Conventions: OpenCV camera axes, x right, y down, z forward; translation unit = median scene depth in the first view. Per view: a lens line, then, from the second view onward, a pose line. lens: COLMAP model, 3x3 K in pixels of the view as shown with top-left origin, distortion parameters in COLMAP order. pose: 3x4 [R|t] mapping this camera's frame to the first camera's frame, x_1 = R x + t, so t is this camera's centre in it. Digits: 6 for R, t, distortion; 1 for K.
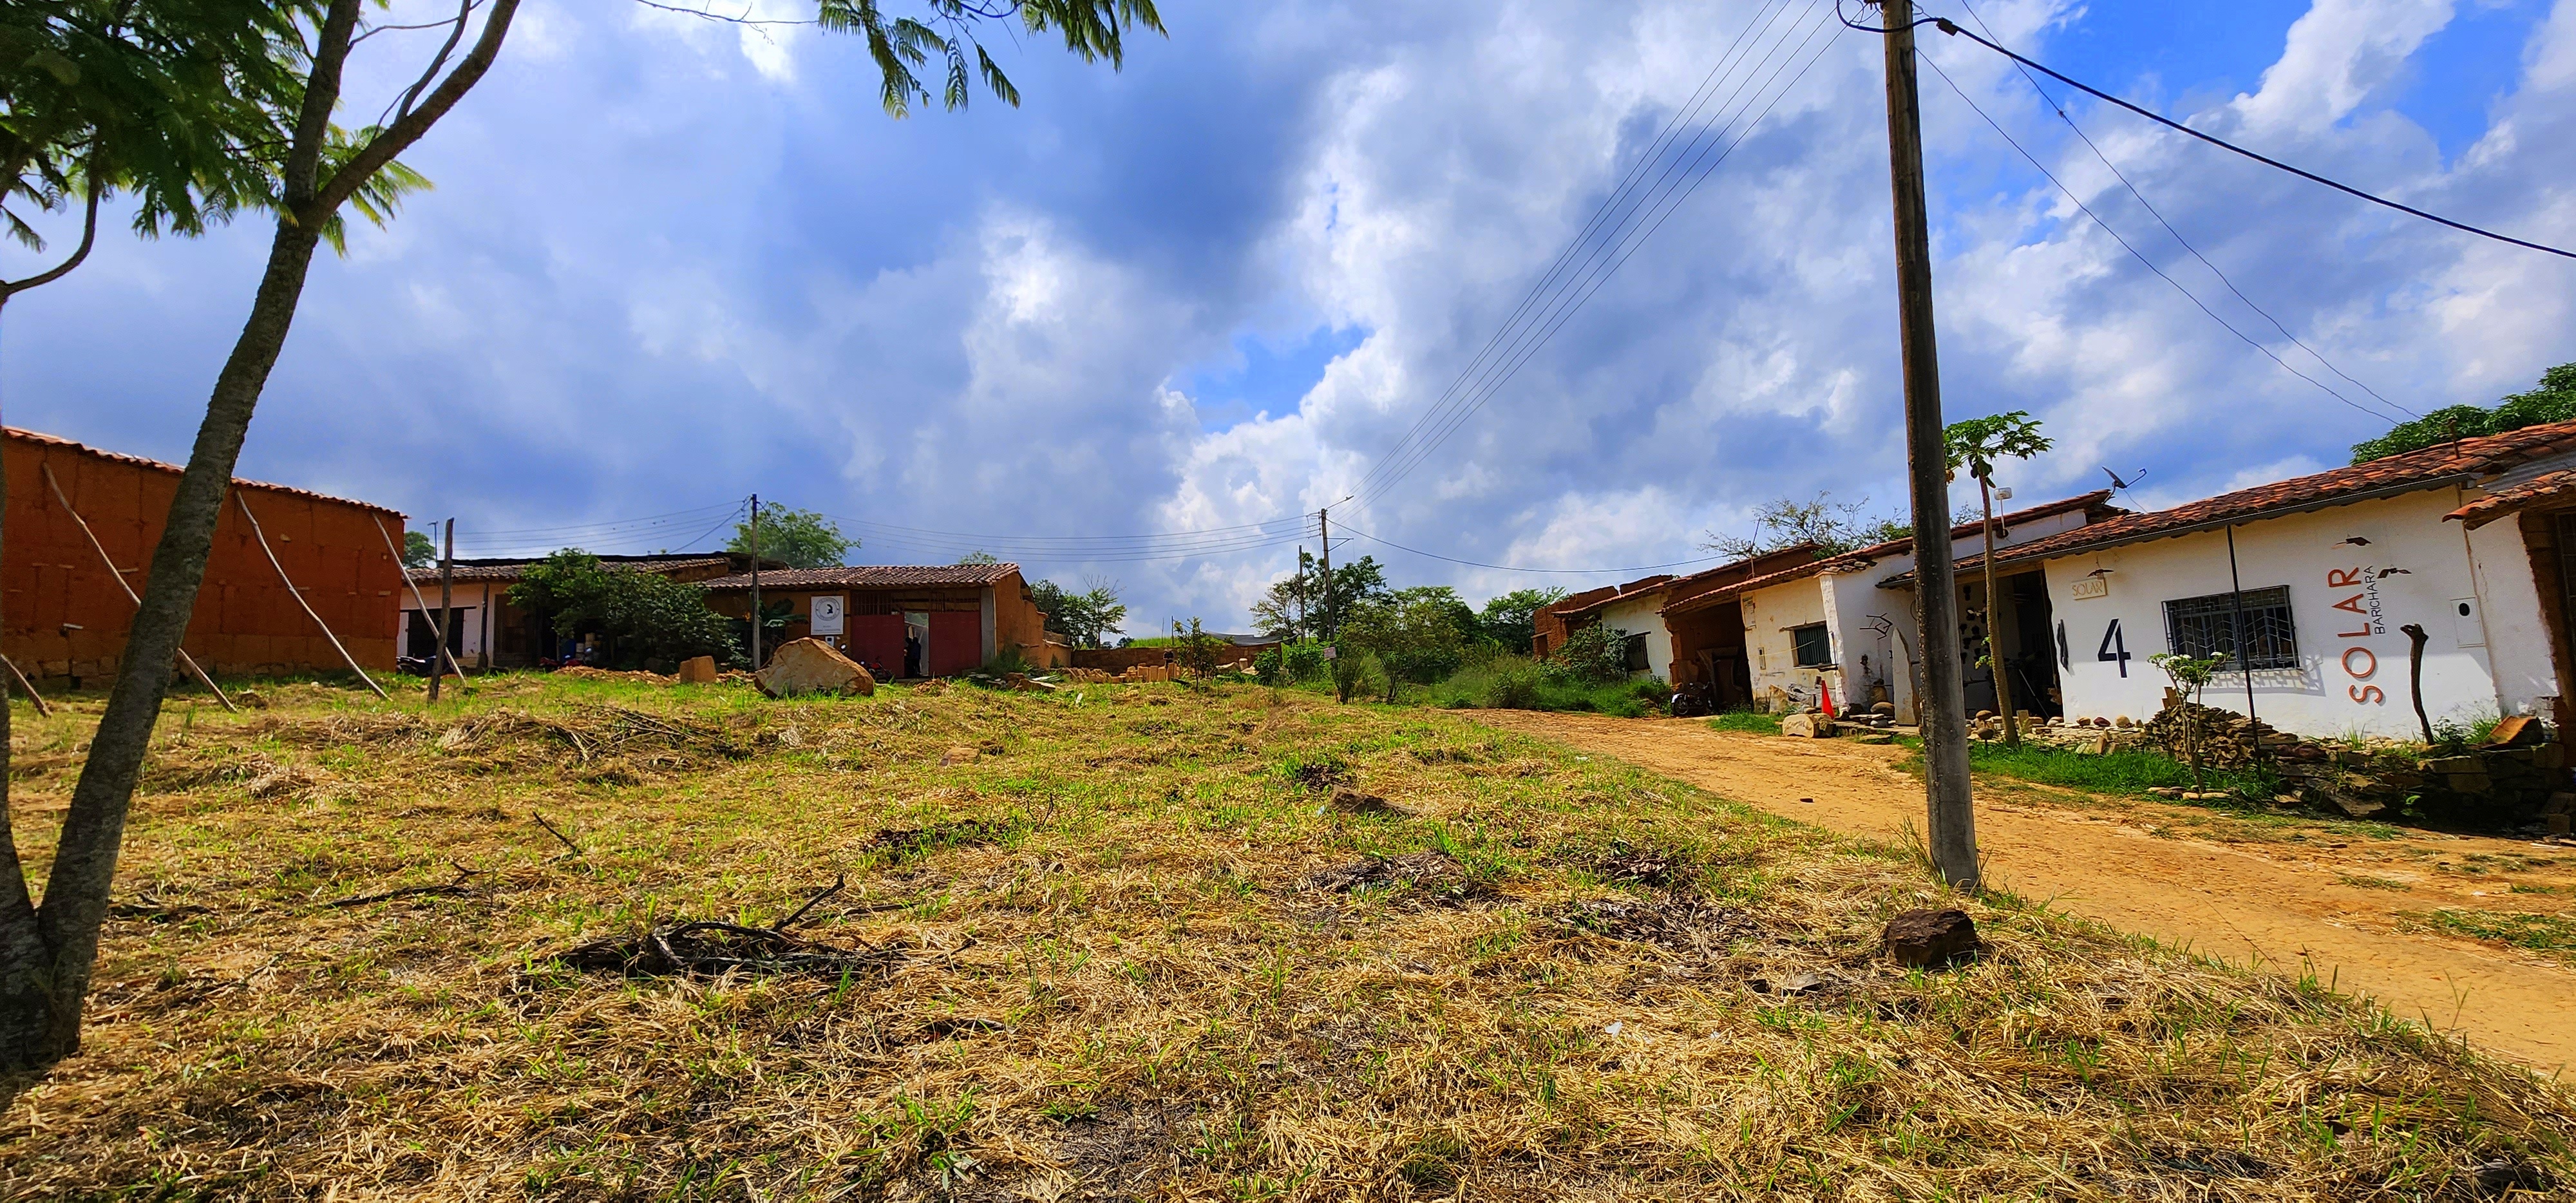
lens RADIAL K [[1065.3, 0, 1294.6], [0, 1065.3, 585.0], [0, 0, 1]] dist [0.006823, -0.003571]
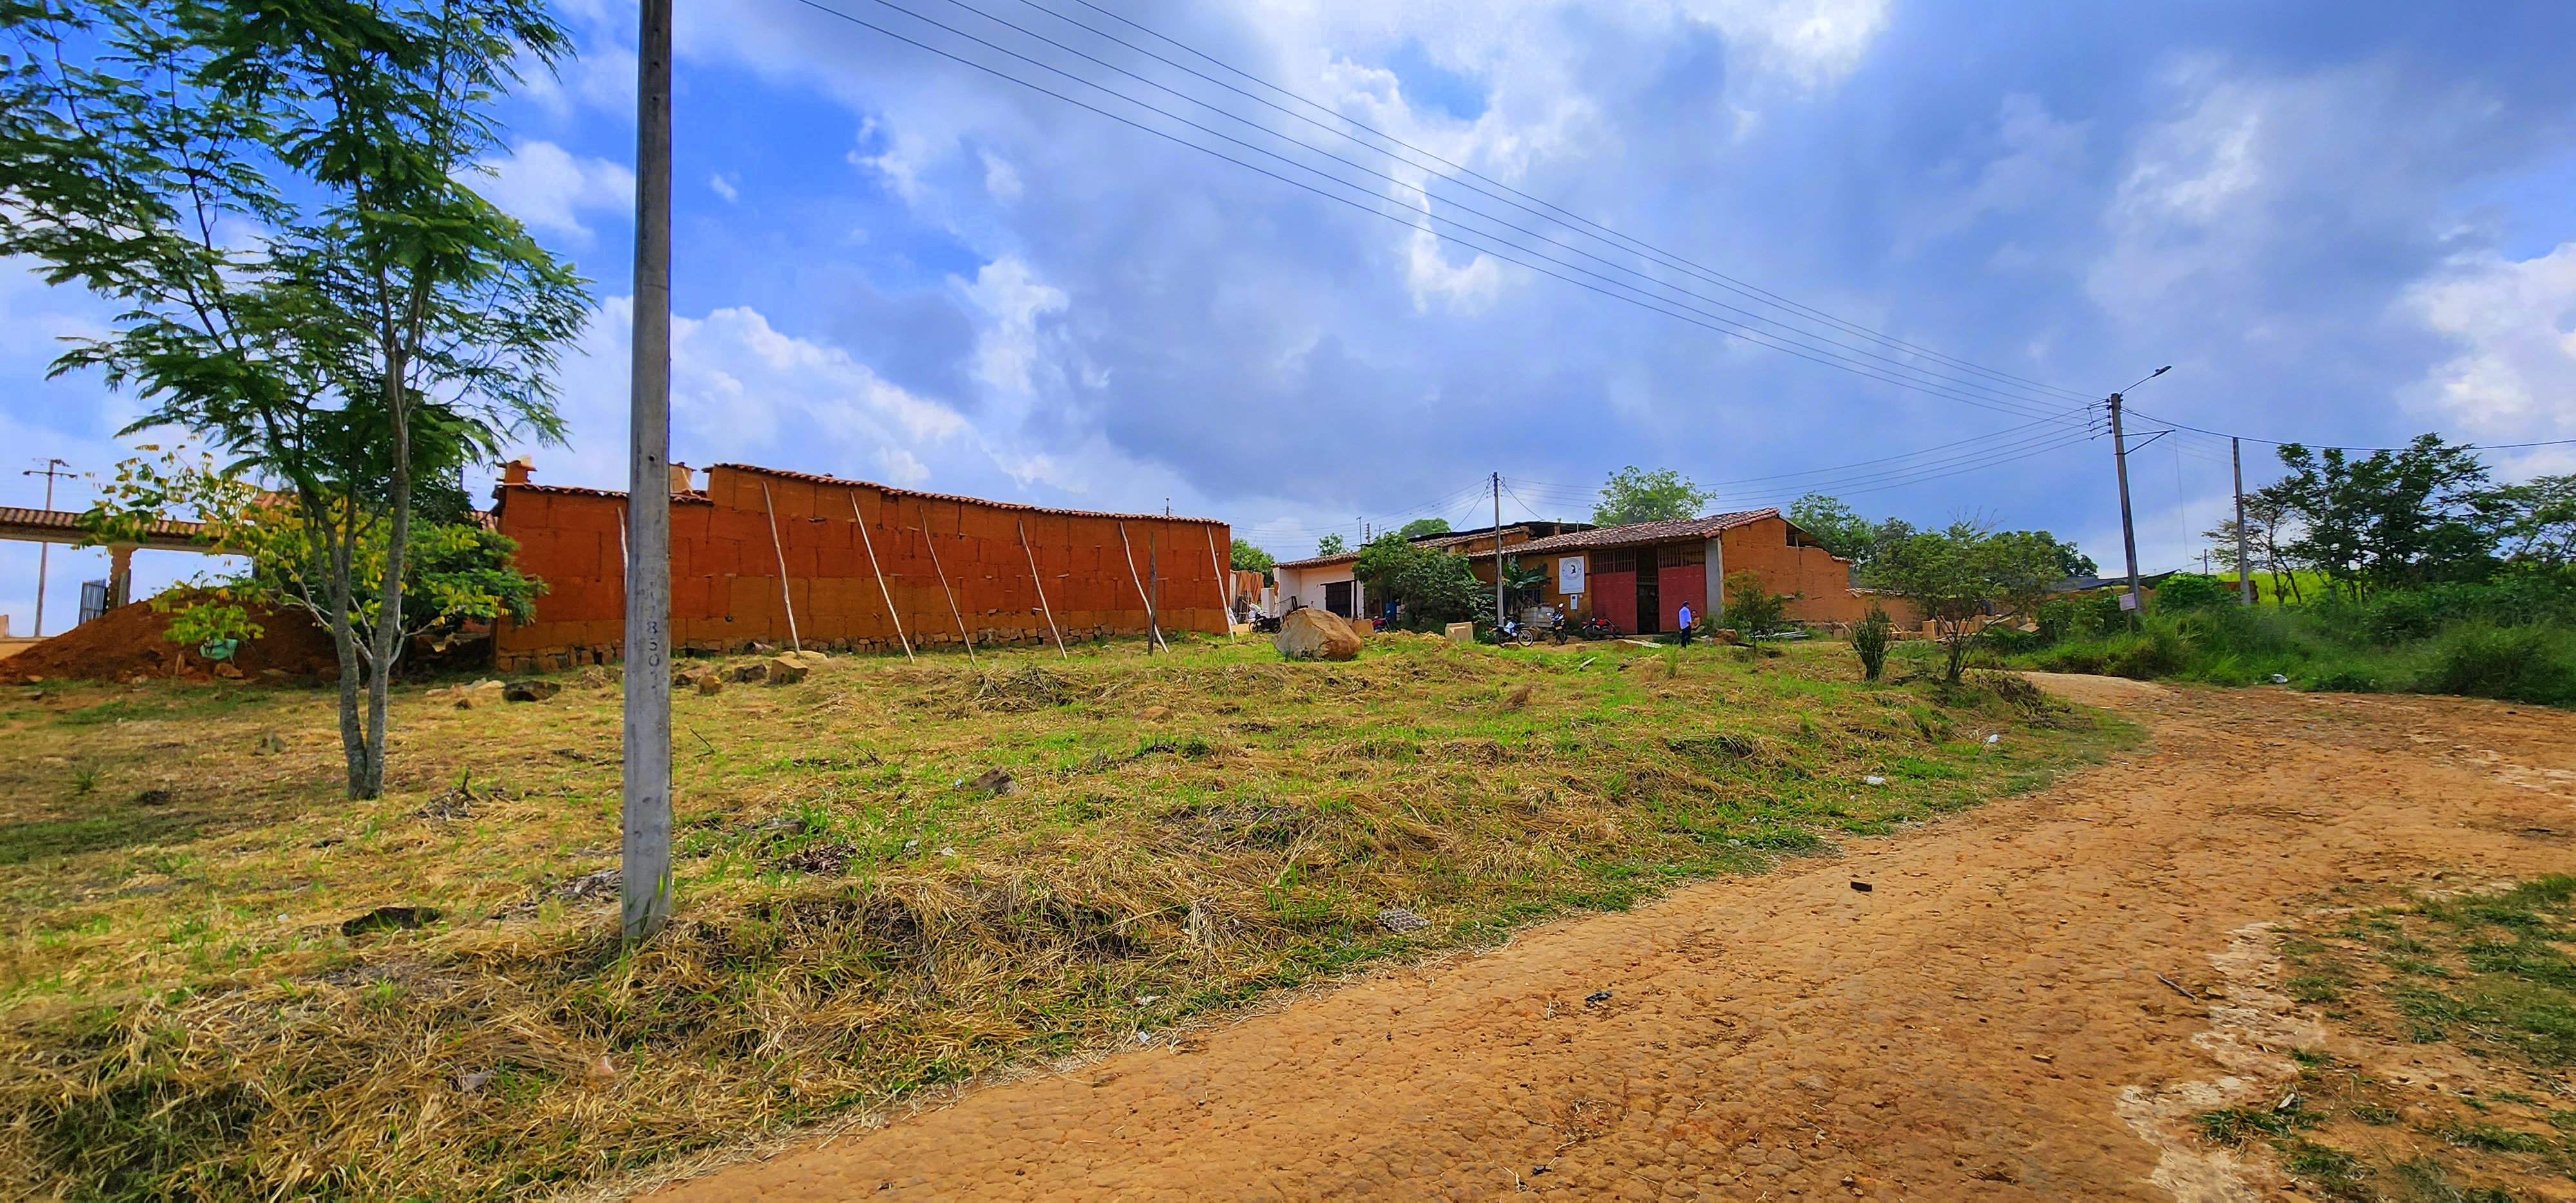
lens RADIAL K [[1065.3, 0, 1285.7], [0, 1065.3, 602.7], [0, 0, 1]] dist [0.006823, -0.003571]
pose [[0.581163, -0.020543, -0.813528, 0.189339], [0.077074, 0.996577, 0.029894, 0.000921], [0.810129, -0.080075, 0.580757, 0.103109]]
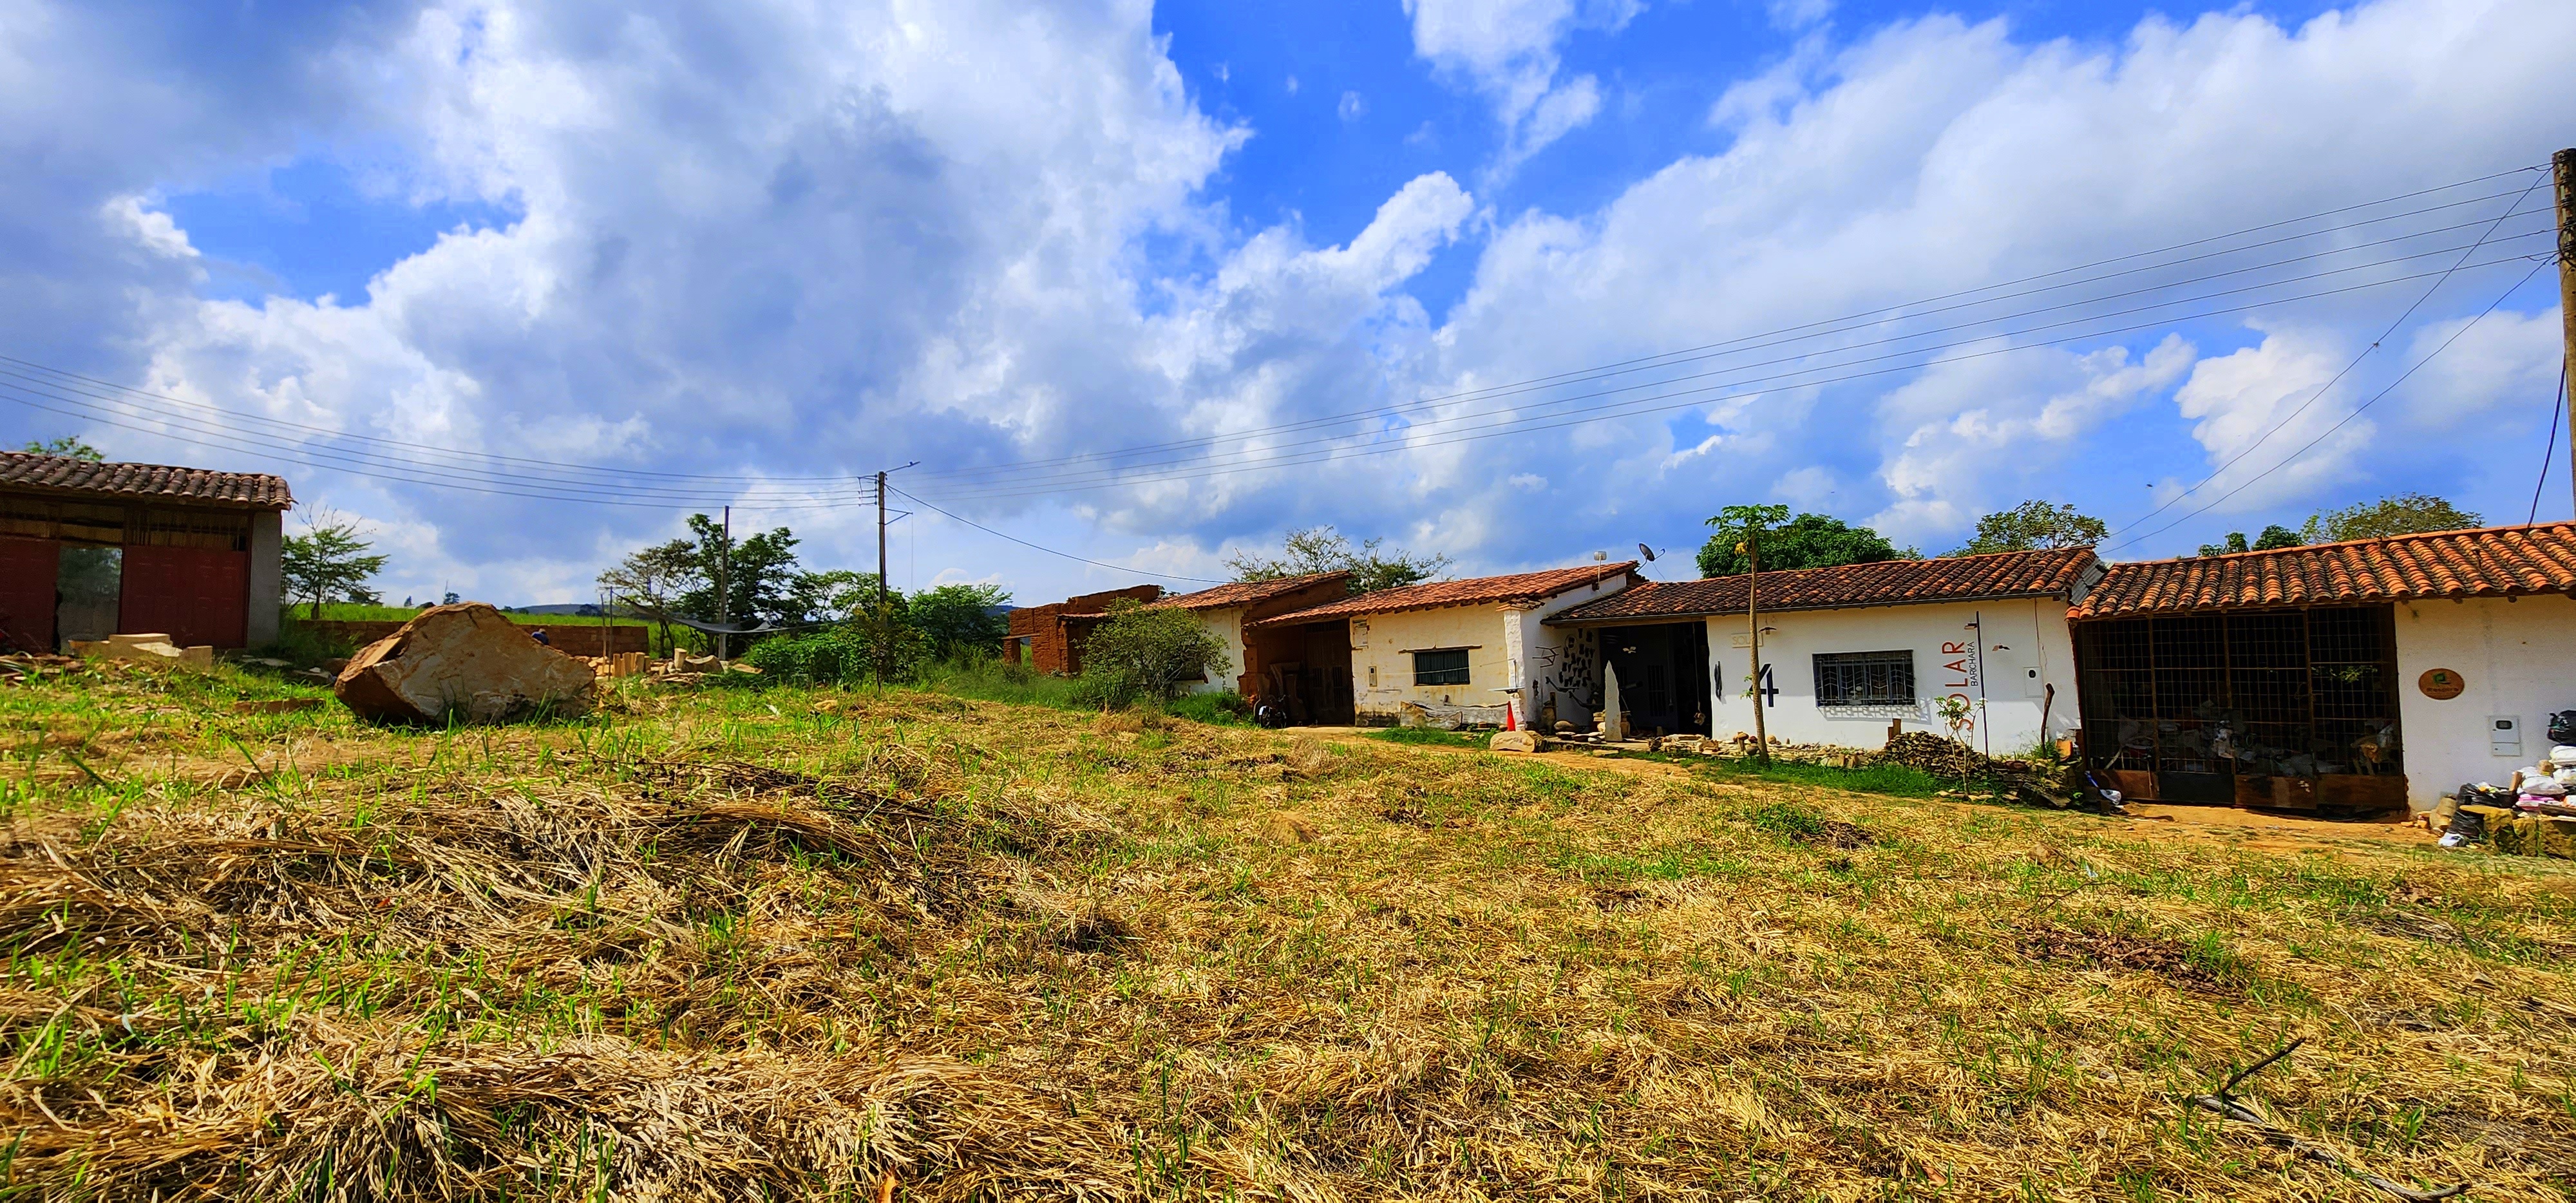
lens RADIAL K [[1065.3, 0, 1290.1], [0, 1065.3, 677.0], [0, 0, 1]] dist [0.006823, -0.003571]
pose [[0.746860, 0.026626, 0.664448, -0.187201], [-0.085989, 0.994676, 0.056796, 0.007360], [-0.659398, -0.099554, 0.745174, 0.124205]]
